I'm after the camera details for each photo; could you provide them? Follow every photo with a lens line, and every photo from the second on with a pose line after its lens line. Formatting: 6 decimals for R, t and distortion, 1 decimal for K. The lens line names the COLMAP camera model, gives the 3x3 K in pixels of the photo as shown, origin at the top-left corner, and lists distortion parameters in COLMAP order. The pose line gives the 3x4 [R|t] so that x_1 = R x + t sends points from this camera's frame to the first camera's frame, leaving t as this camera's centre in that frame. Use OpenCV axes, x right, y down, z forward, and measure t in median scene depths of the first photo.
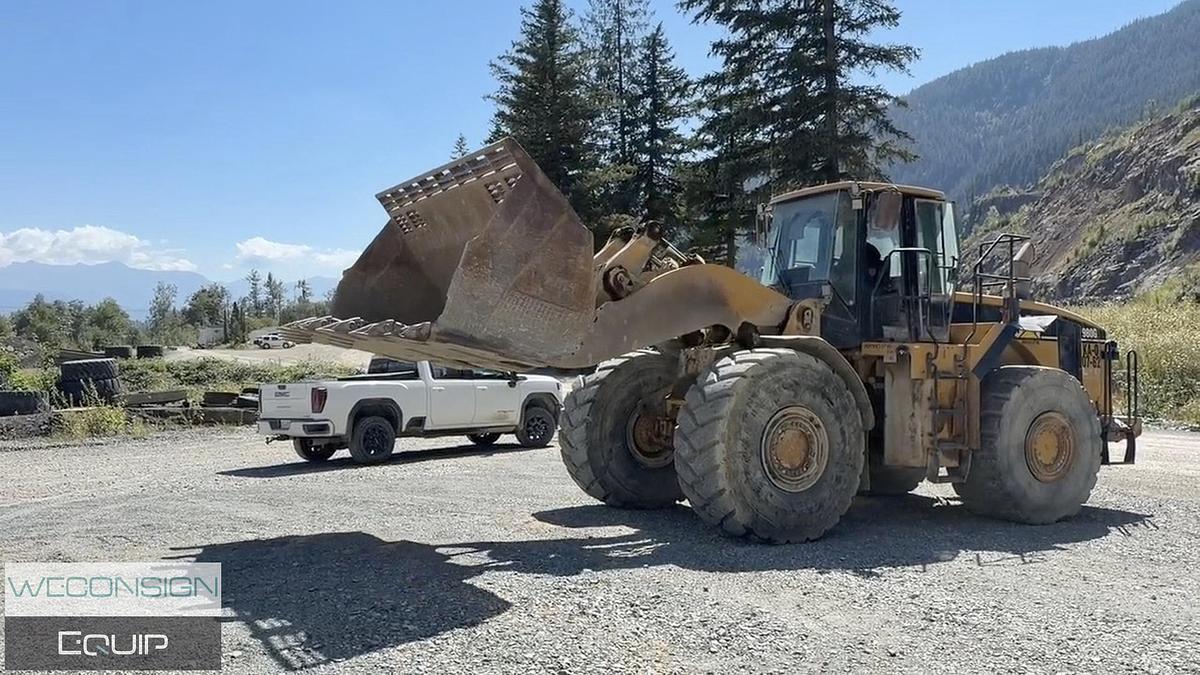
lens RADIAL K [[1105.4, 0, 600.0], [0, 1105.4, 337.5], [0, 0, 1]] dist [0.069201, -0.004657]
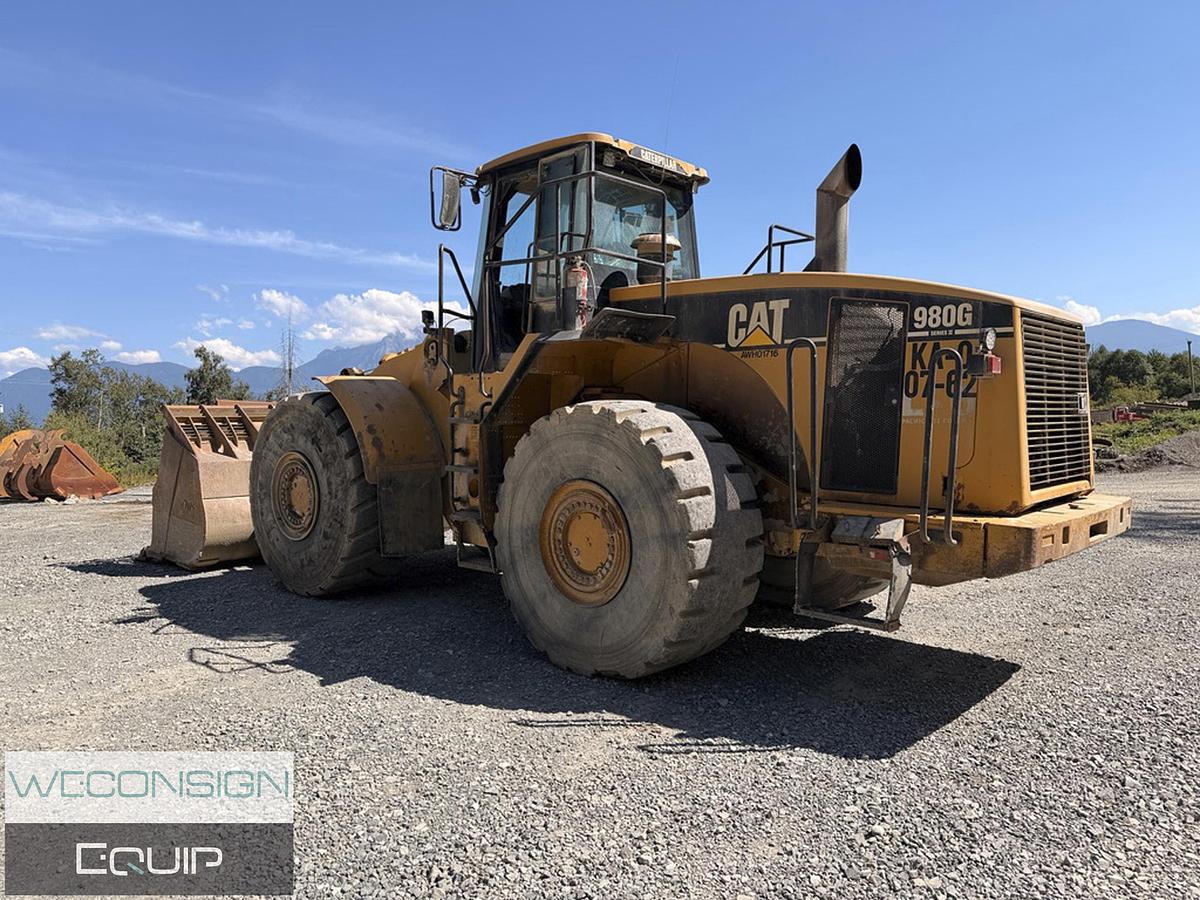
lens RADIAL K [[843.6, 0, 600.4], [0, 843.6, 453.6], [0, 0, 1]] dist [0.123598, -0.193650]
pose [[0.300981, 0.036145, -0.952945, 0.501219], [0.036604, 0.998107, 0.049419, 0.019715], [0.952927, -0.049756, 0.299089, 0.542954]]
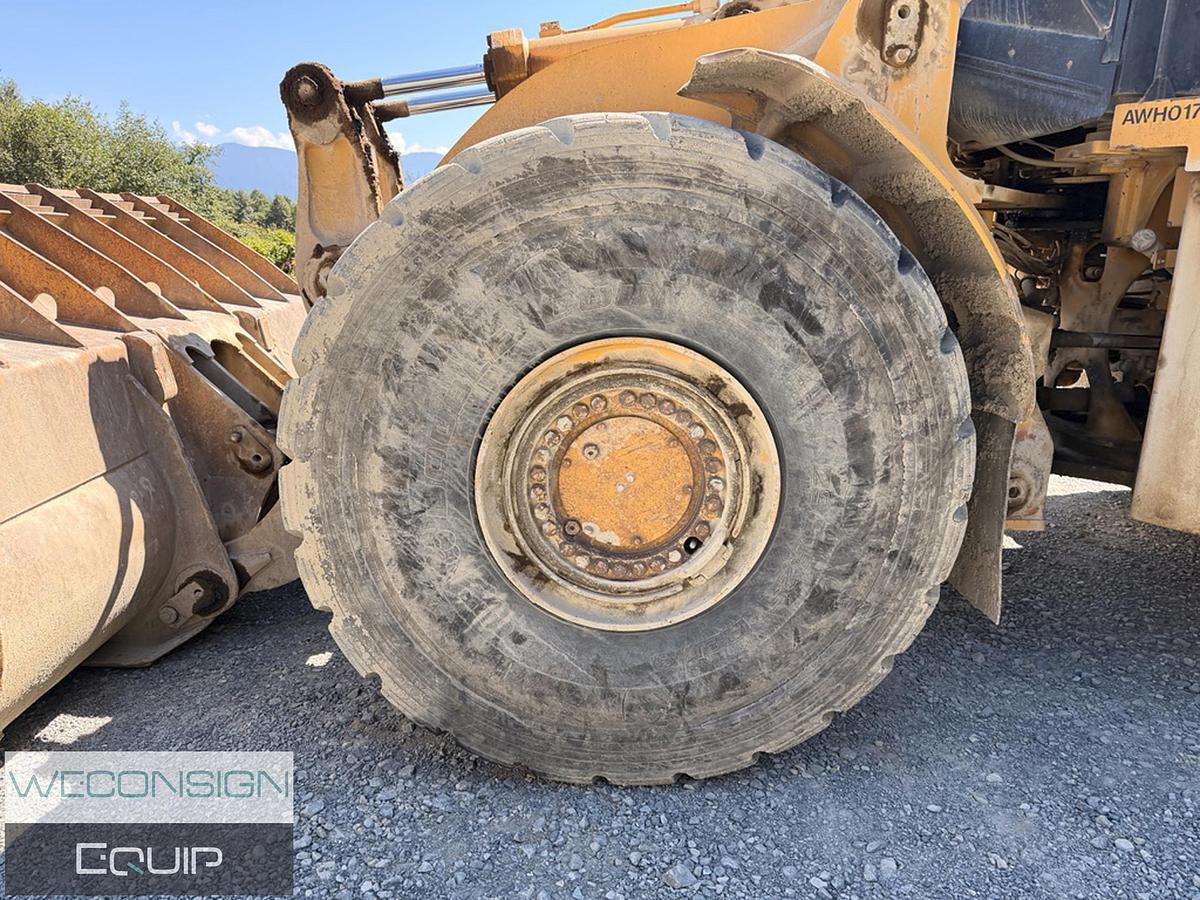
lens RADIAL K [[843.6, 0, 600.4], [0, 843.6, 453.6], [0, 0, 1]] dist [0.123598, -0.193650]
pose [[0.868479, 0.116572, -0.481824, 0.142688], [0.015669, 0.965017, 0.261717, 0.019048], [0.495478, -0.234845, 0.836271, 0.431933]]
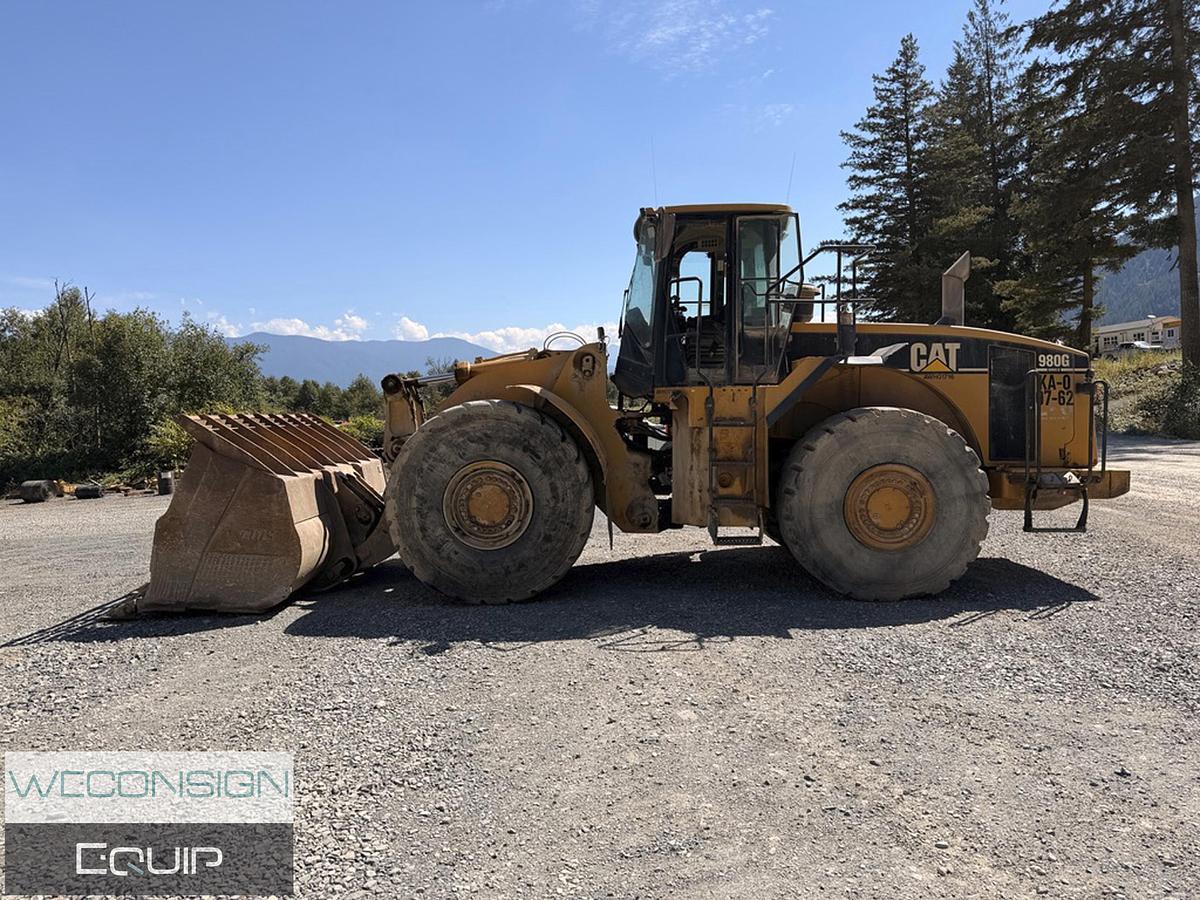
lens RADIAL K [[869.1, 0, 606.6], [0, 869.1, 452.4], [0, 0, 1]] dist [0.171948, -0.217655]
pose [[0.861949, -0.000016, -0.506995, 0.338175], [0.038618, 0.997097, 0.065623, 0.005330], [0.505523, -0.076143, 0.859447, 0.216515]]
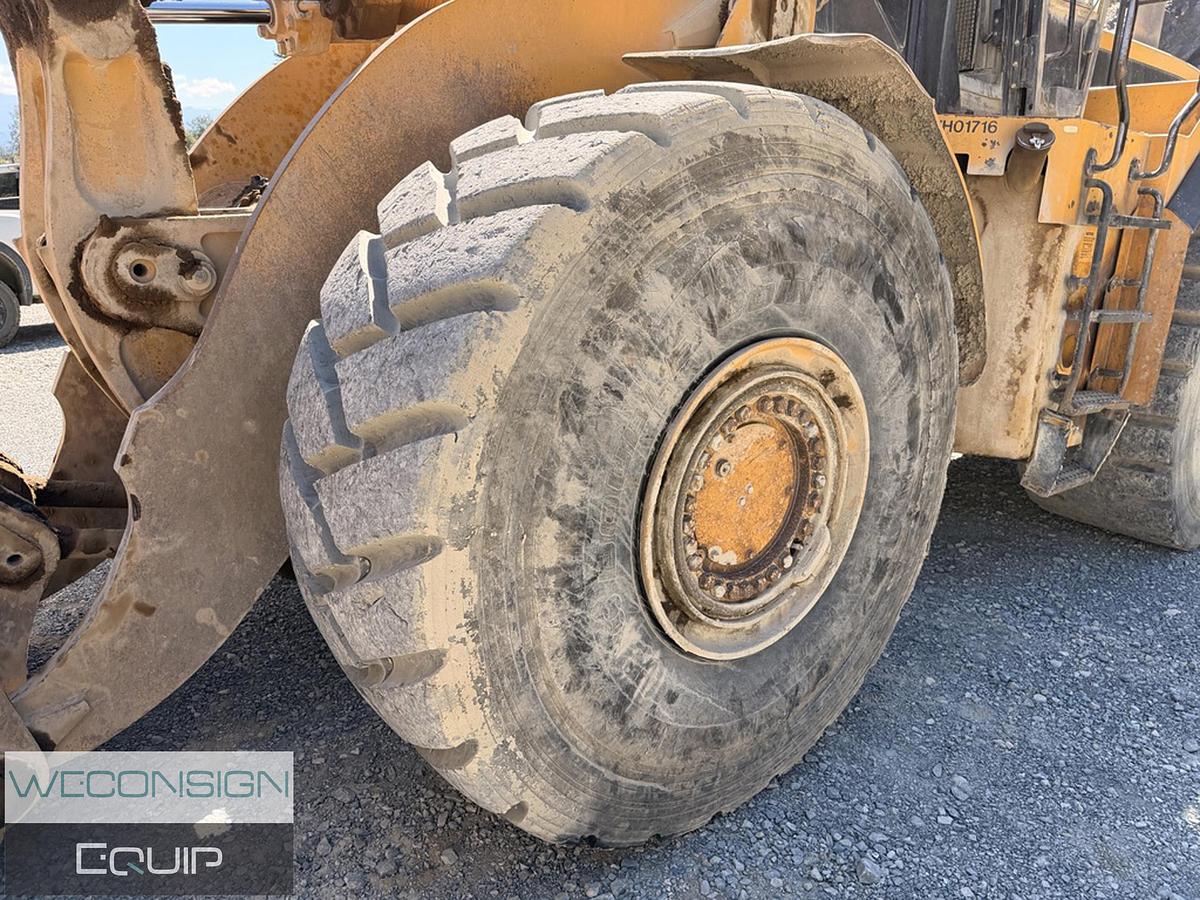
lens RADIAL K [[843.6, 0, 600.4], [0, 843.6, 453.6], [0, 0, 1]] dist [0.123598, -0.193650]
pose [[0.988255, -0.017903, 0.151759, 0.057059], [-0.029342, 0.952401, 0.303432, 0.016478], [-0.149967, -0.304321, 0.940690, 0.433631]]
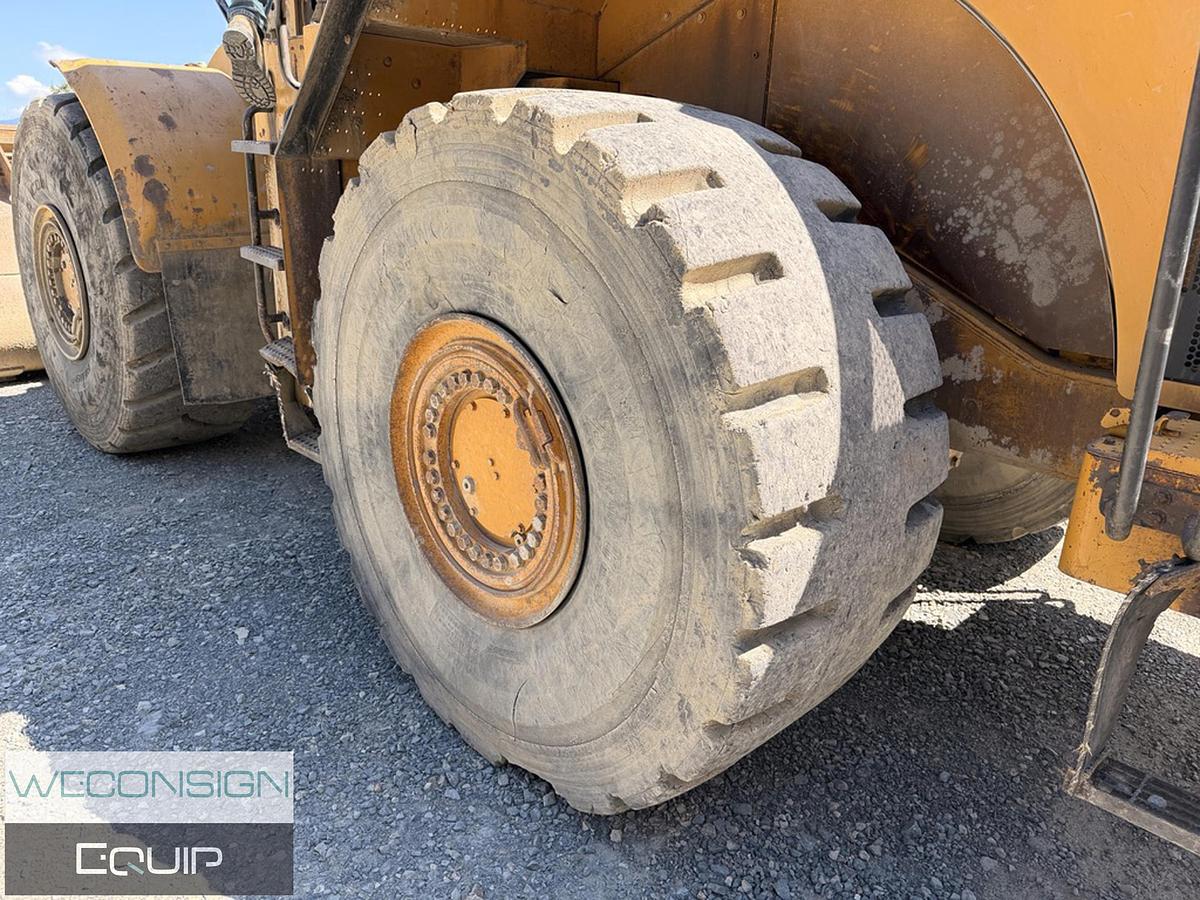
lens RADIAL K [[843.6, 0, 600.4], [0, 843.6, 453.6], [0, 0, 1]] dist [0.123598, -0.193650]
pose [[0.251497, 0.303309, -0.919104, 0.348459], [0.004961, 0.949211, 0.314602, 0.024952], [0.967845, -0.083681, 0.237219, 0.605616]]
